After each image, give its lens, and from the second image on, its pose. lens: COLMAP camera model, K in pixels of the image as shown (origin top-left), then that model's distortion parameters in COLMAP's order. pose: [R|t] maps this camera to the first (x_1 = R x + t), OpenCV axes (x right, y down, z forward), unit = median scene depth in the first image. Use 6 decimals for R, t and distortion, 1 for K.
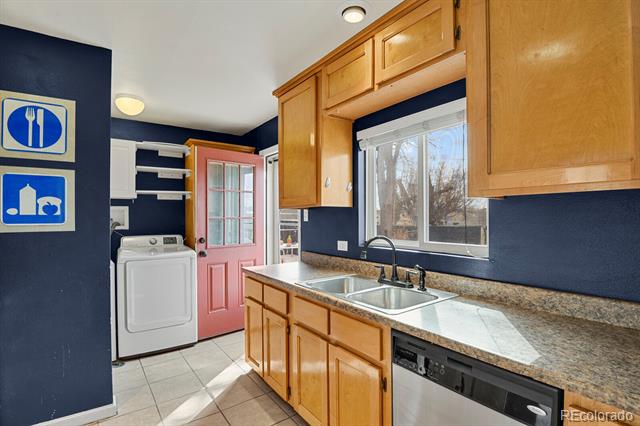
lens RADIAL K [[313.8, 0, 321.5], [0, 313.8, 215.5], [0, 0, 1]] dist [-0.030816, 0.000066]
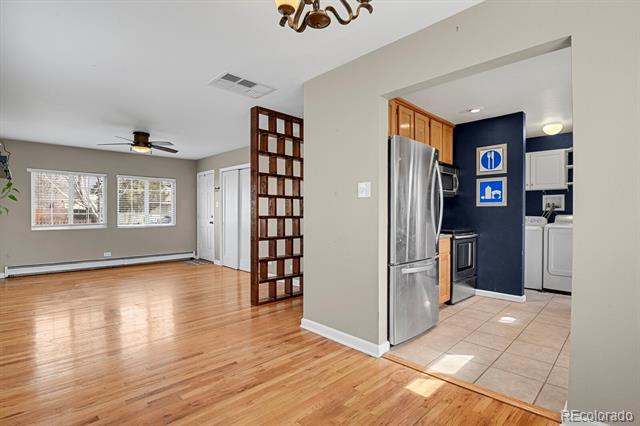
lens RADIAL K [[313.8, 0, 321.5], [0, 313.8, 215.5], [0, 0, 1]] dist [-0.030816, 0.000066]
pose [[0.140017, 0.011965, -0.990077, 1.128503], [-0.000998, 0.999928, 0.011943, 0.092597], [0.990149, -0.000684, 0.140019, -0.549254]]
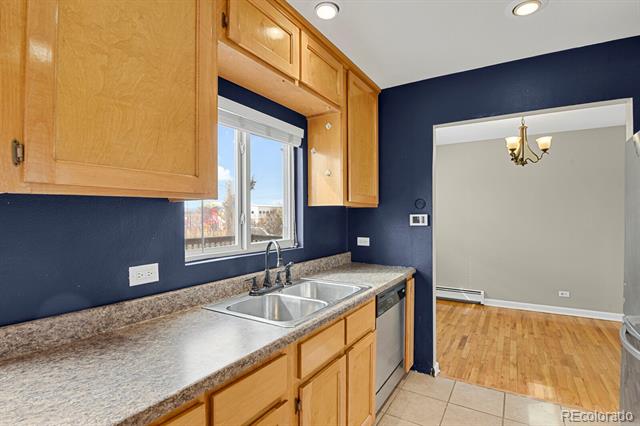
lens RADIAL K [[313.8, 0, 321.5], [0, 313.8, 215.5], [0, 0, 1]] dist [-0.030816, 0.000066]
pose [[-0.377993, 0.012175, 0.925728, -0.703738], [0.009817, 0.999910, -0.009142, 0.008360], [-0.925756, 0.005632, -0.378079, 1.234777]]
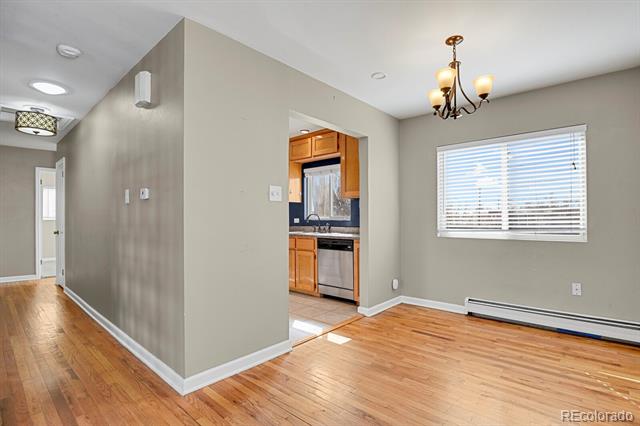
lens RADIAL K [[313.8, 0, 321.5], [0, 313.8, 215.5], [0, 0, 1]] dist [-0.030816, 0.000066]
pose [[0.978115, 0.002466, 0.208049, -0.290728], [-0.001229, 0.999981, -0.006076, 0.099483], [-0.208060, 0.005687, 0.978099, -1.555184]]
